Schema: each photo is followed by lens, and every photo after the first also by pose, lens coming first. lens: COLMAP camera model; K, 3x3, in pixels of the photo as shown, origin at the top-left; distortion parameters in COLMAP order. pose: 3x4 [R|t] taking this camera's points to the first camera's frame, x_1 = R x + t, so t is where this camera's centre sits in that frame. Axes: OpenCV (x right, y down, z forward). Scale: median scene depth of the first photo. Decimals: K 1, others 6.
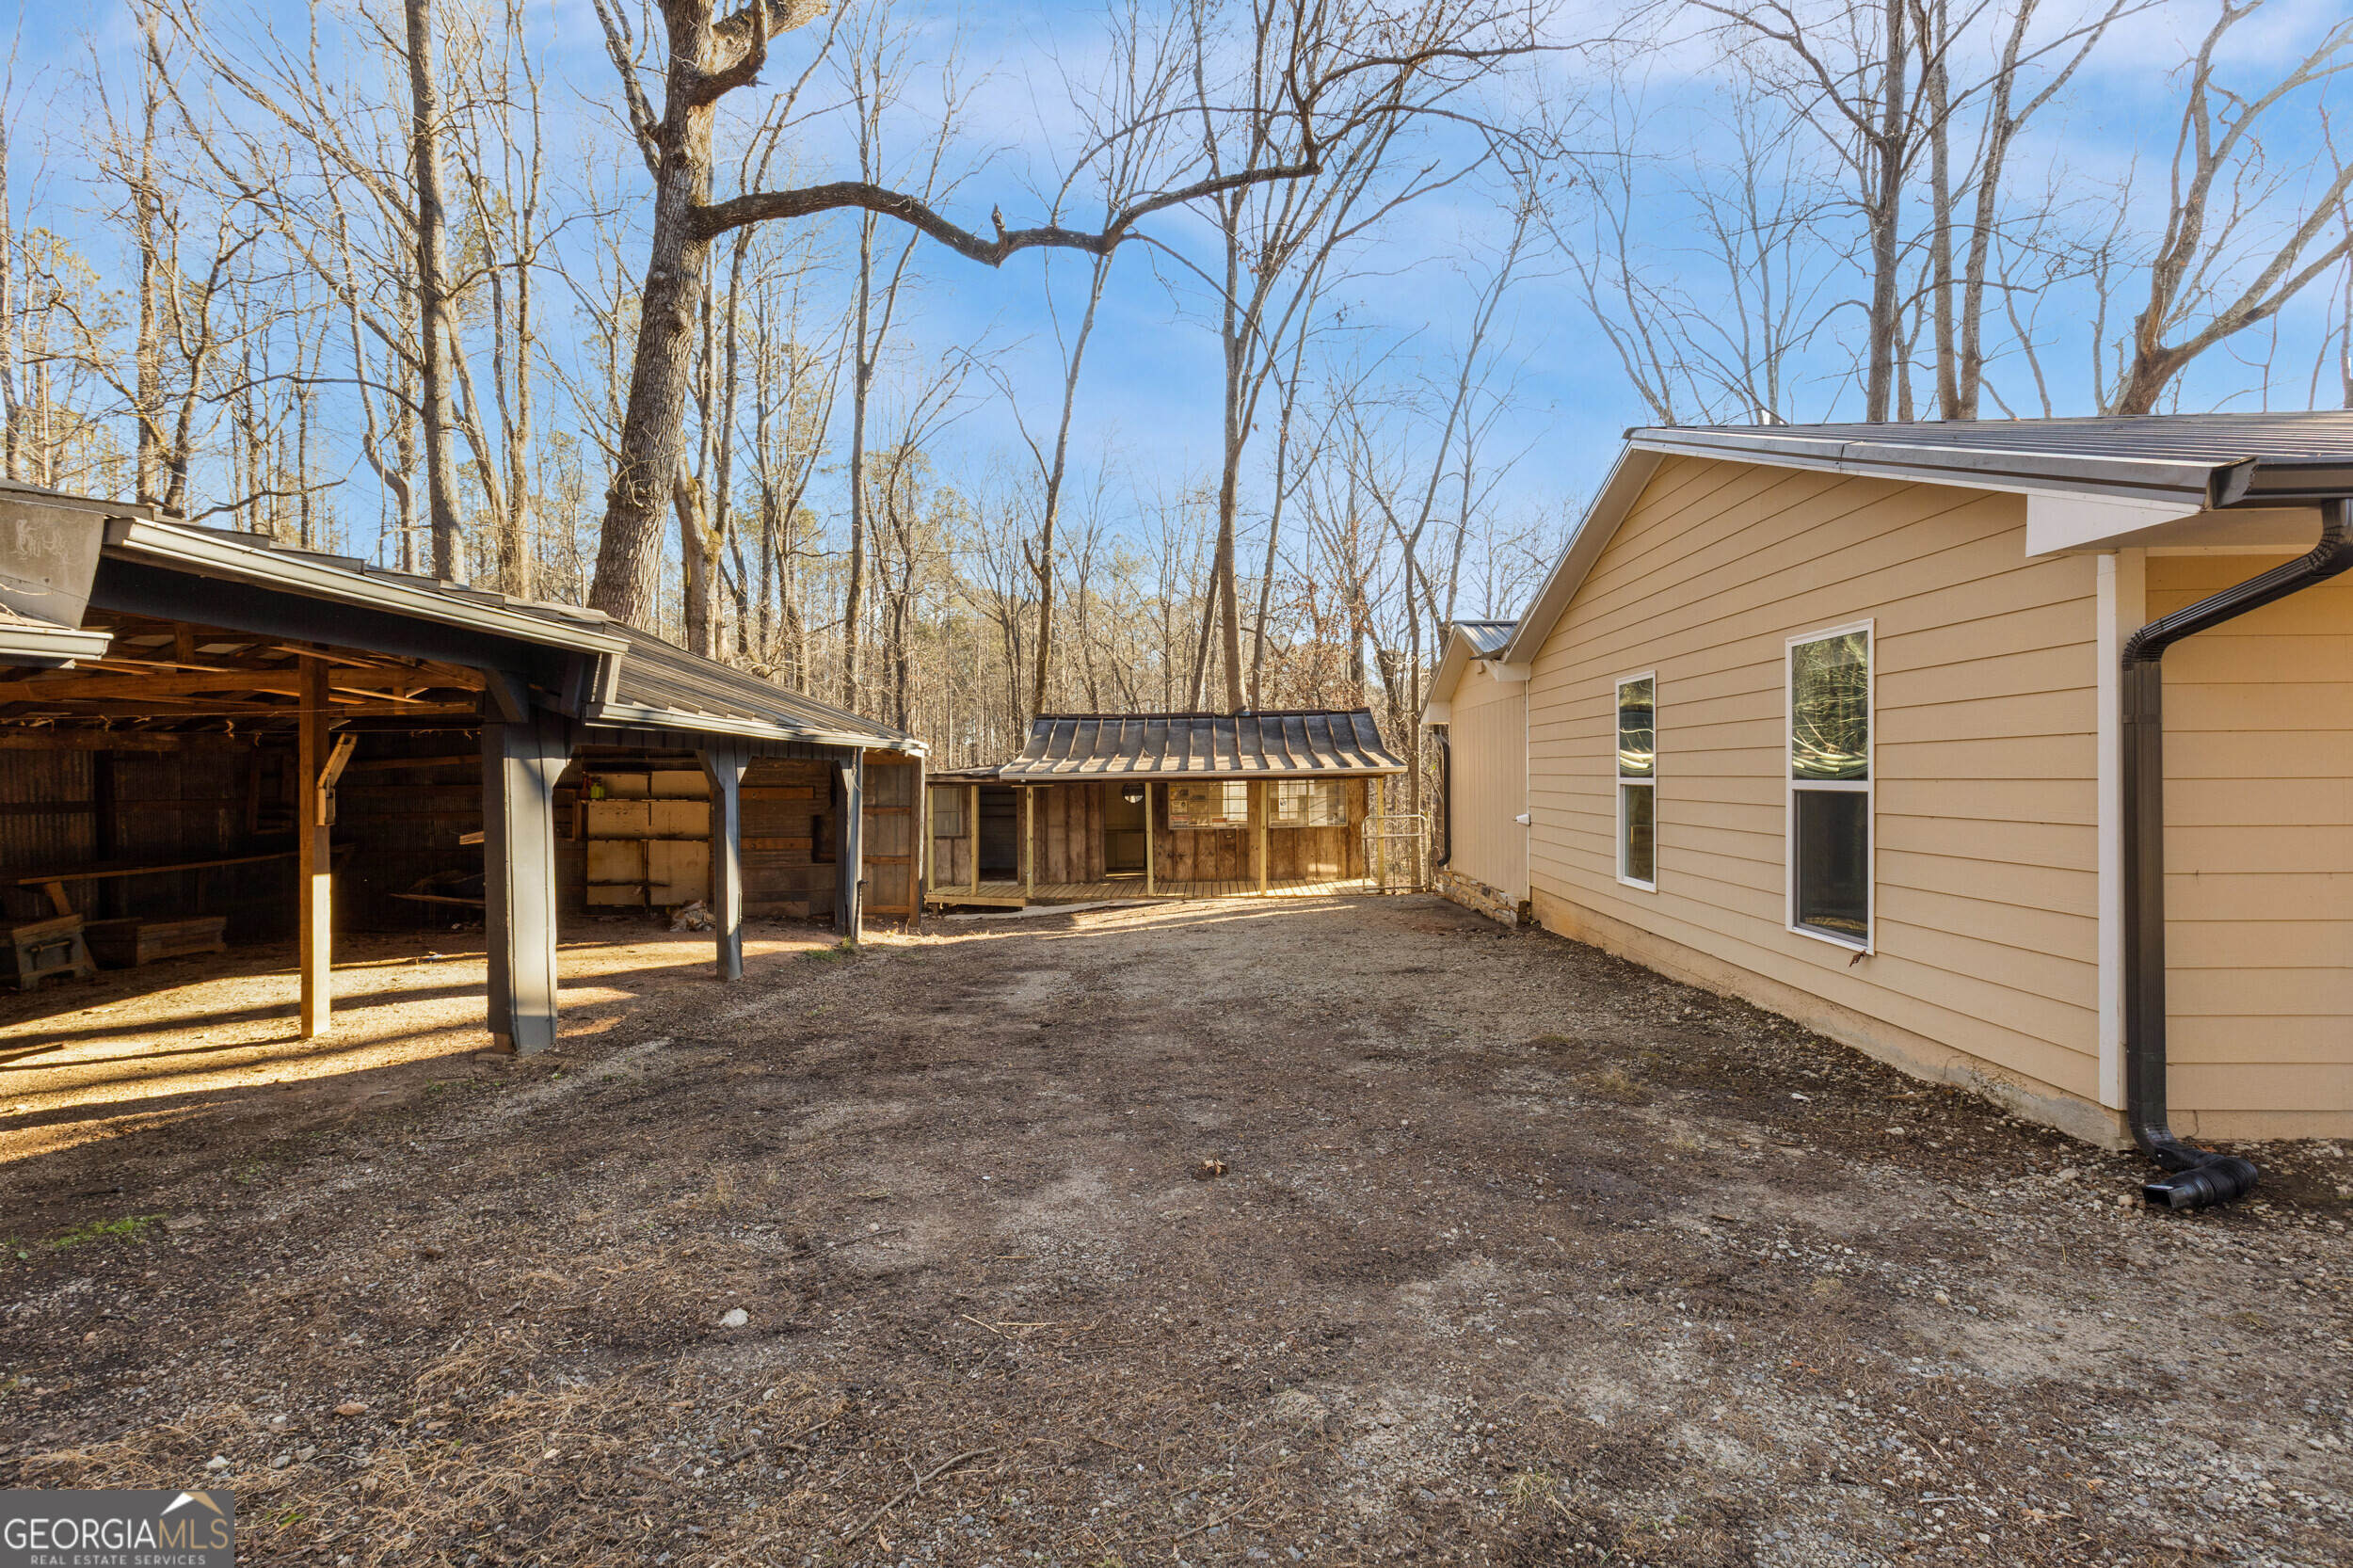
lens RADIAL K [[1076.2, 0, 1180.7], [0, 1076.2, 778.6], [0, 0, 1]] dist [0.010816, 0.000372]
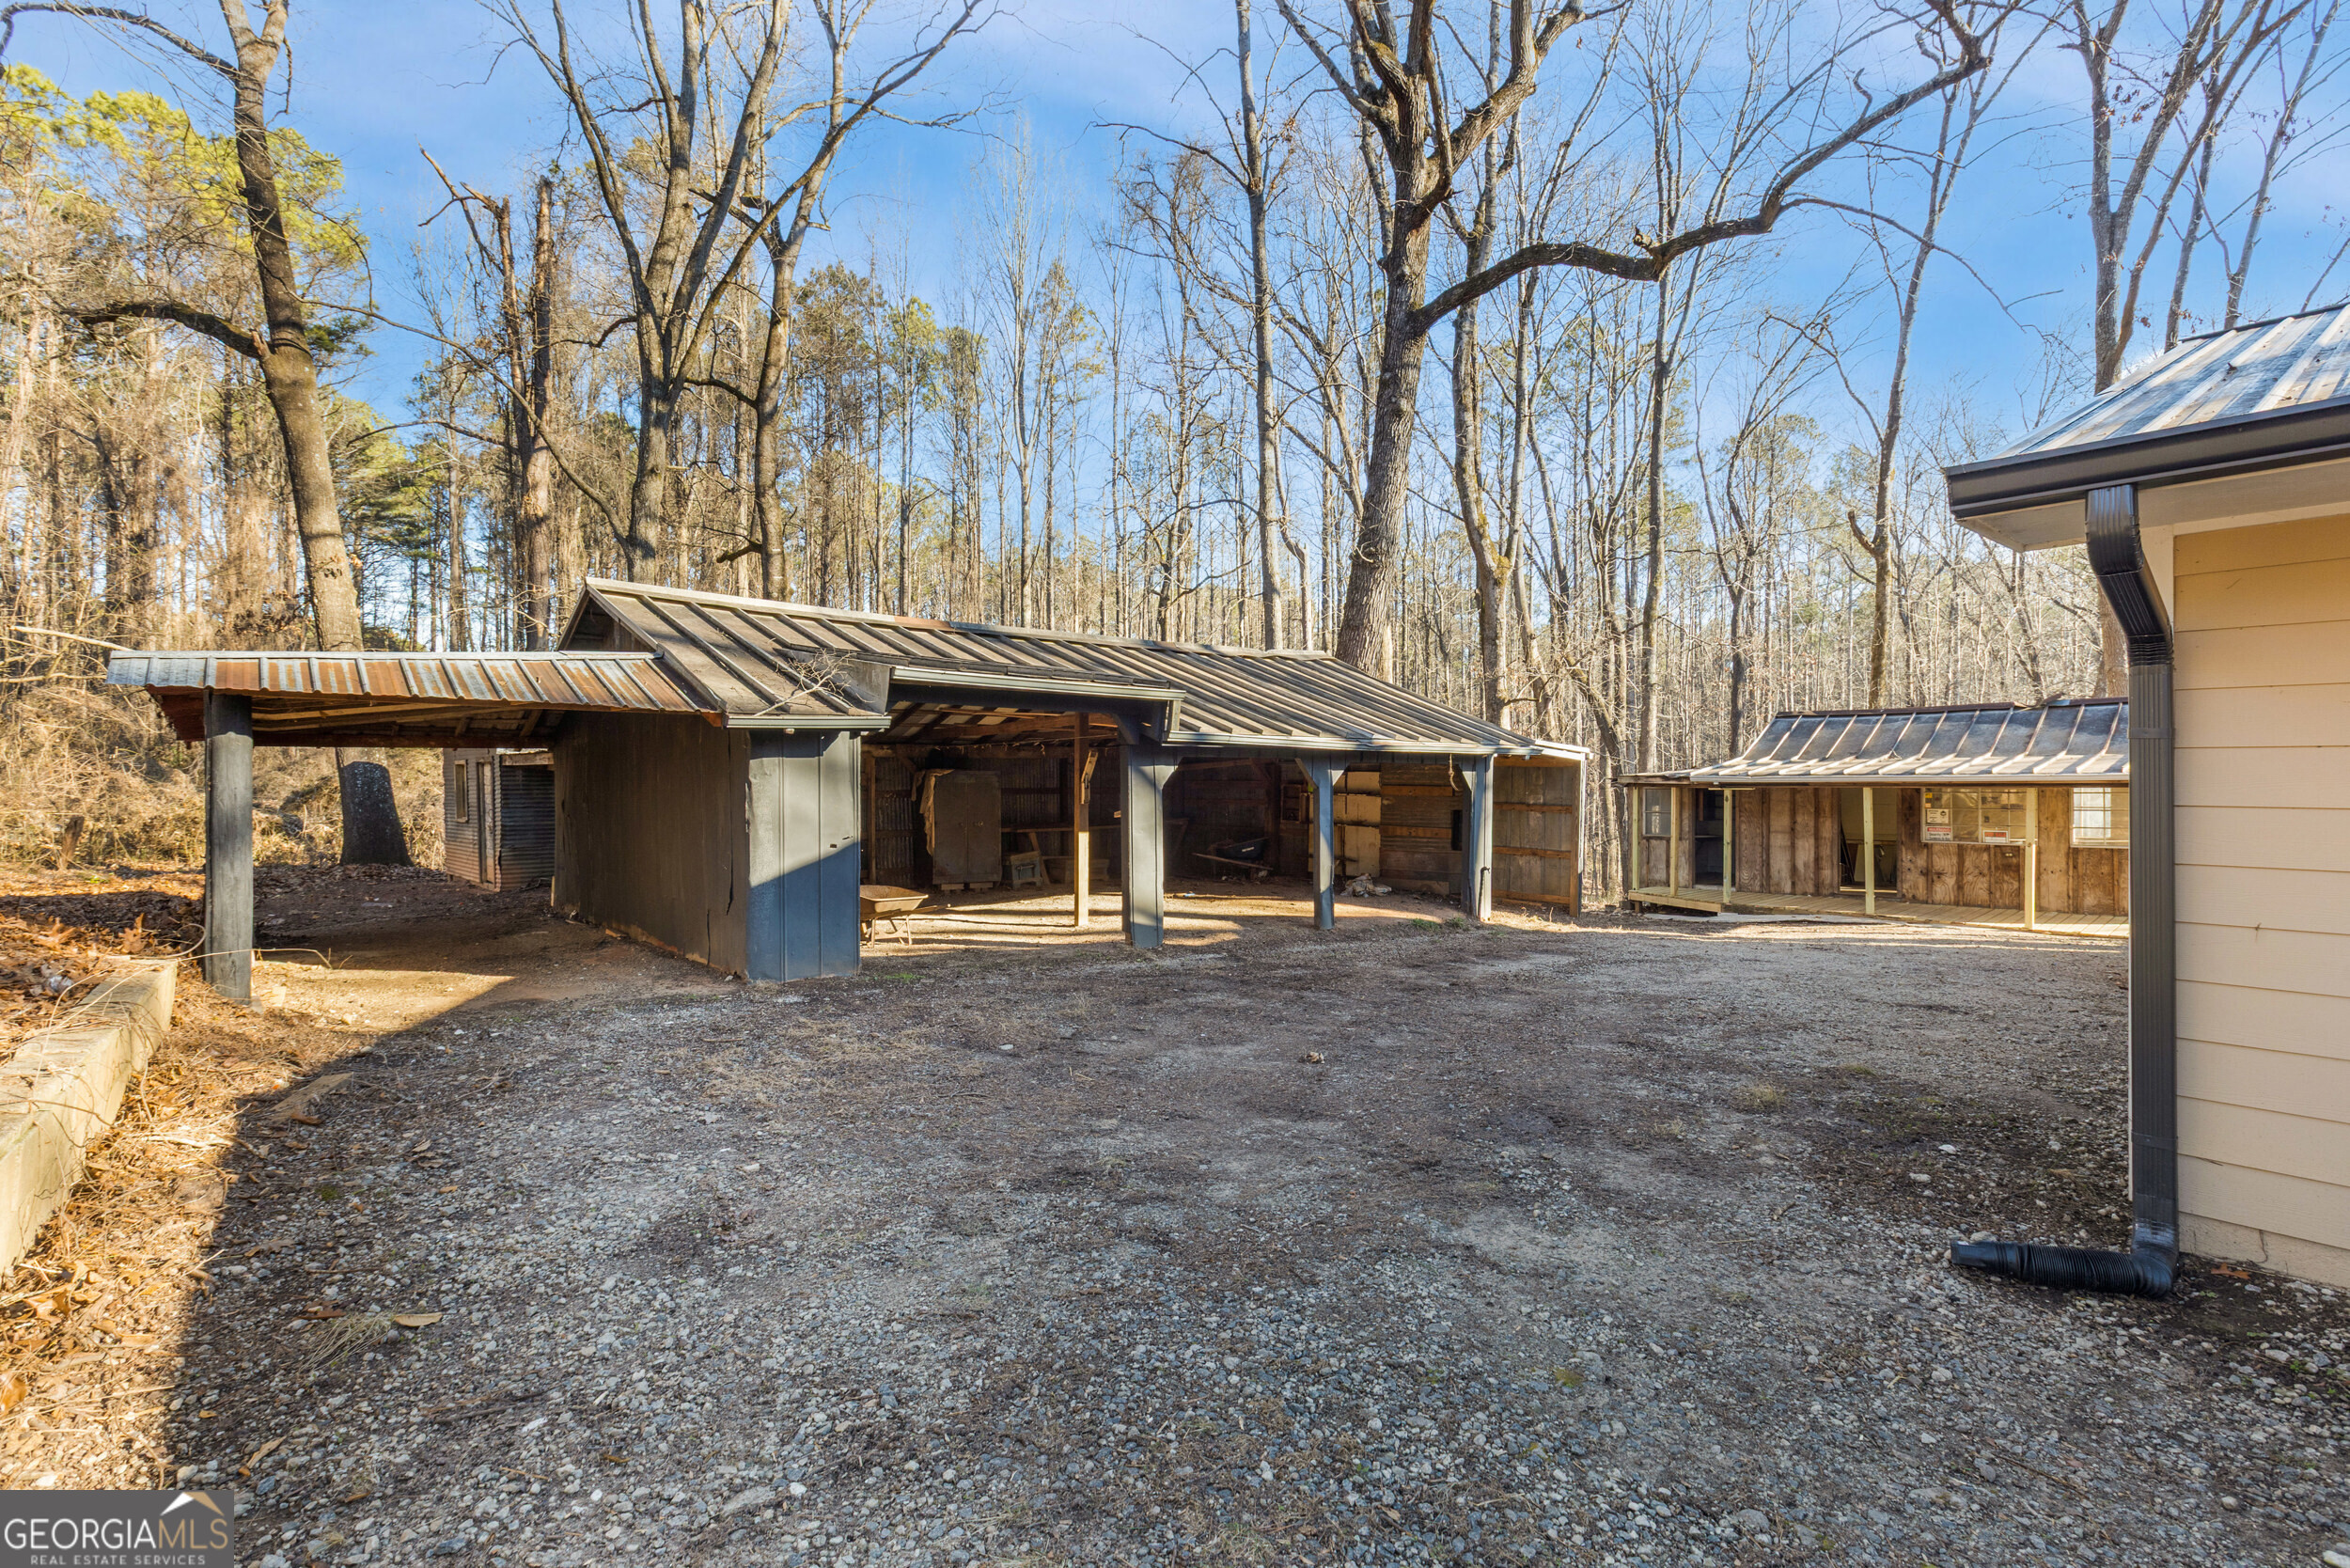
lens RADIAL K [[1074.9, 0, 1177.6], [0, 1074.9, 772.9], [0, 0, 1]] dist [0.010816, 0.000372]
pose [[0.687373, 0.006873, -0.726272, 0.252633], [-0.008332, 0.999964, 0.001577, -0.005158], [0.726257, 0.004968, 0.687406, -0.029620]]
